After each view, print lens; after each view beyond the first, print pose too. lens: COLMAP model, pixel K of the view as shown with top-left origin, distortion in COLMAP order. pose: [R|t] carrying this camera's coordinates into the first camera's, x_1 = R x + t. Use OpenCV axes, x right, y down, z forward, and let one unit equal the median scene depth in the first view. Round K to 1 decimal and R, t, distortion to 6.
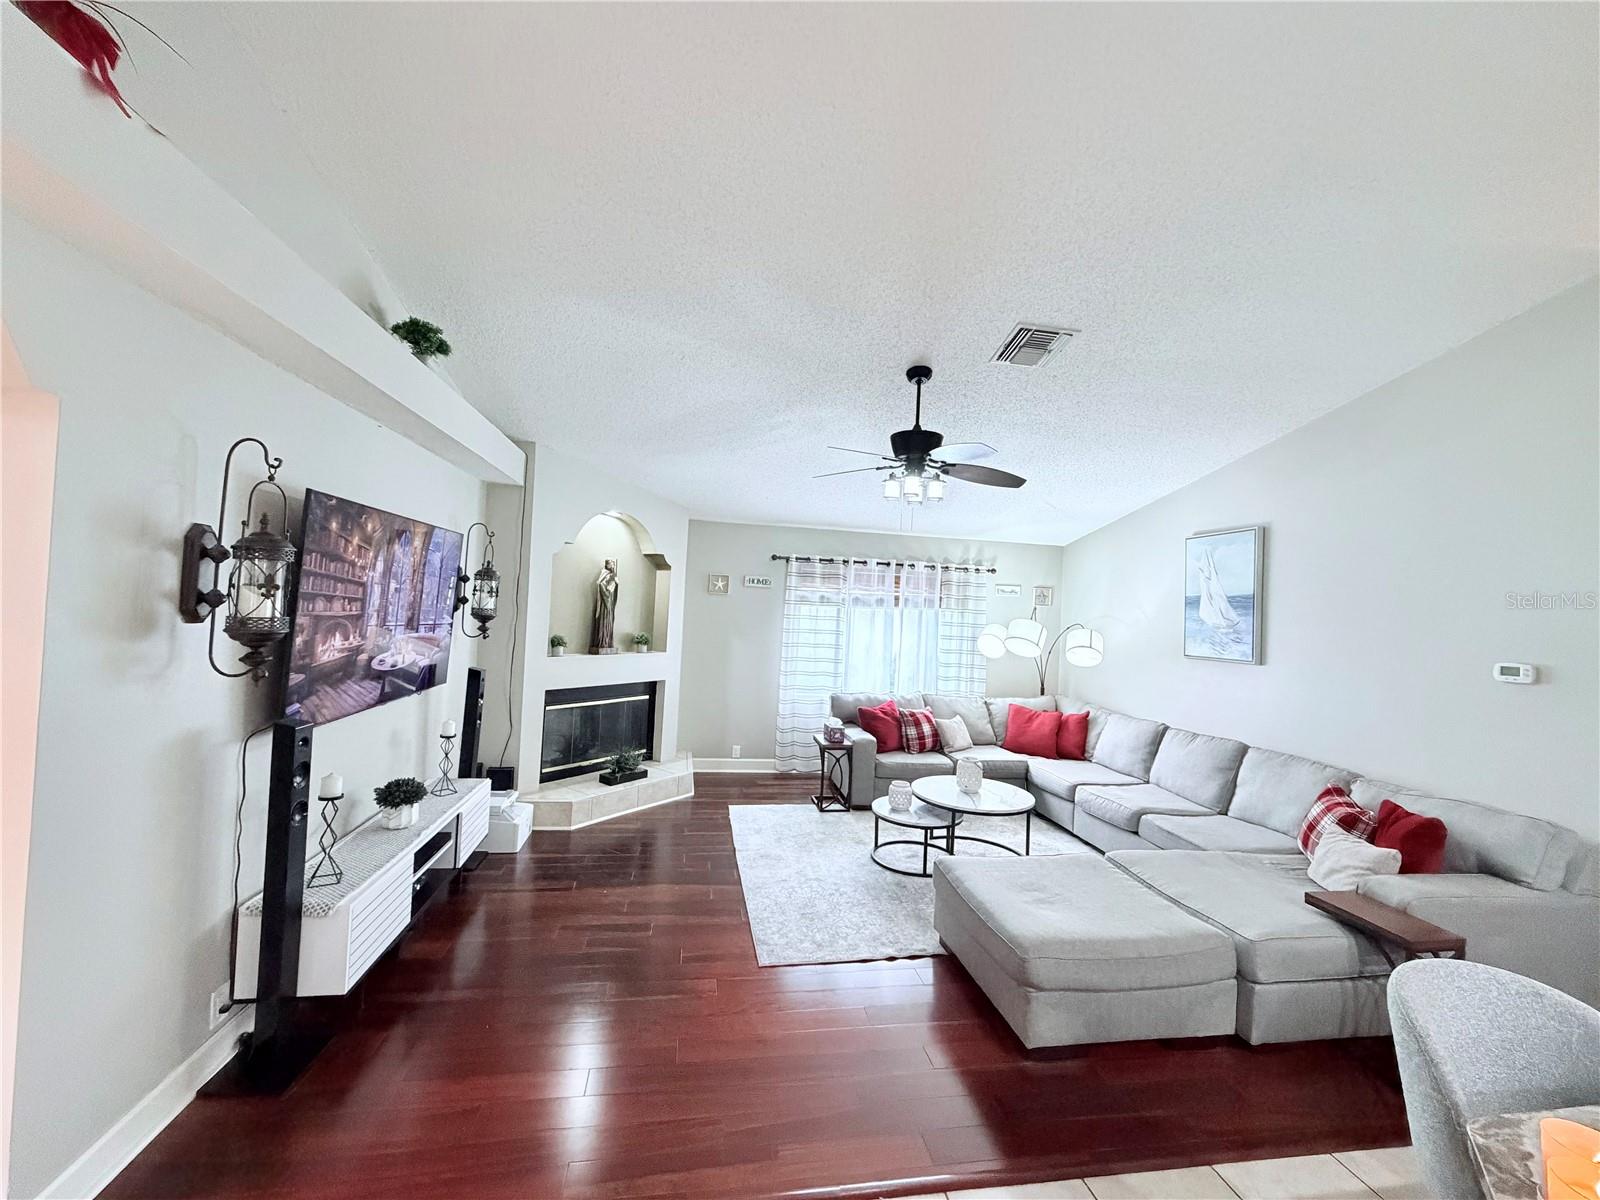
lens RADIAL K [[643.6, 0, 798.0], [0, 643.6, 601.1], [0, 0, 1]] dist [0.001124, 0.000025]
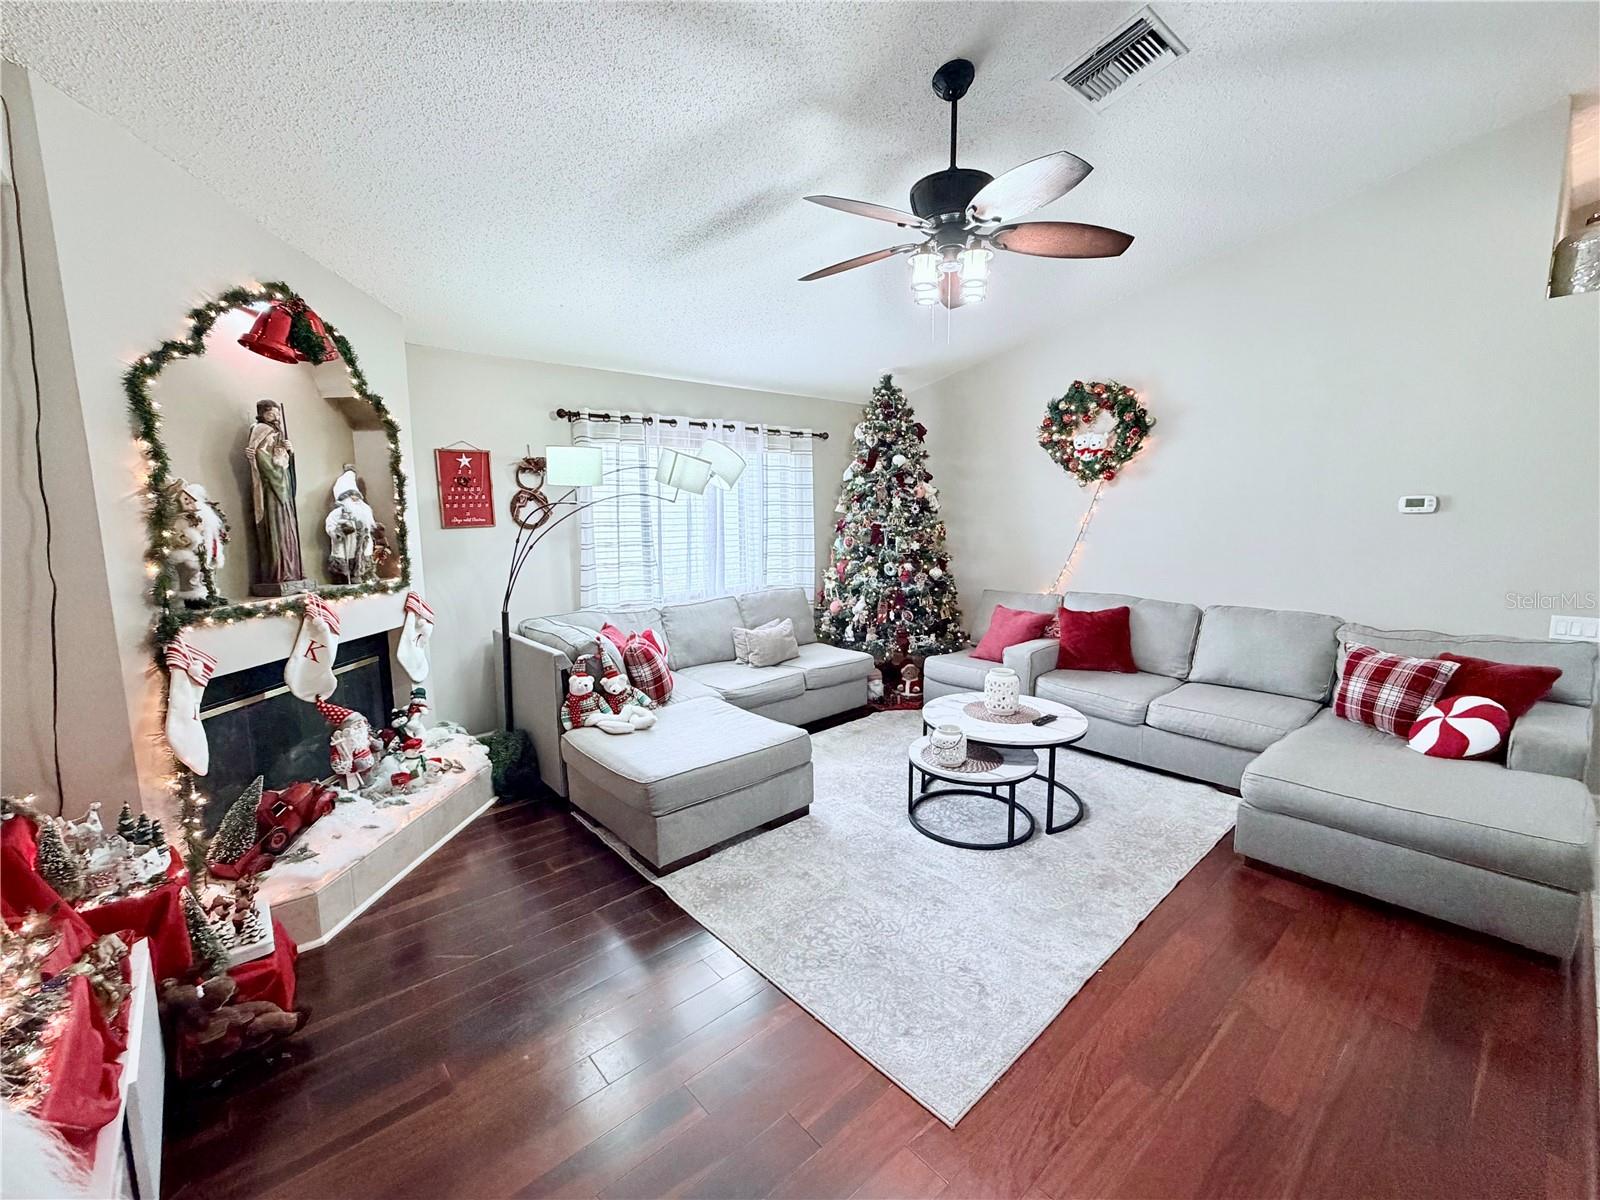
lens RADIAL K [[670.4, 0, 800.0], [0, 670.4, 598.5], [0, 0, 1]] dist [0.000321, -0.000424]
pose [[0.841873, -0.130424, 0.523679, -0.273479], [0.046484, 0.984276, 0.170409, 0.016620], [-0.537671, -0.119120, 0.834698, 0.387215]]
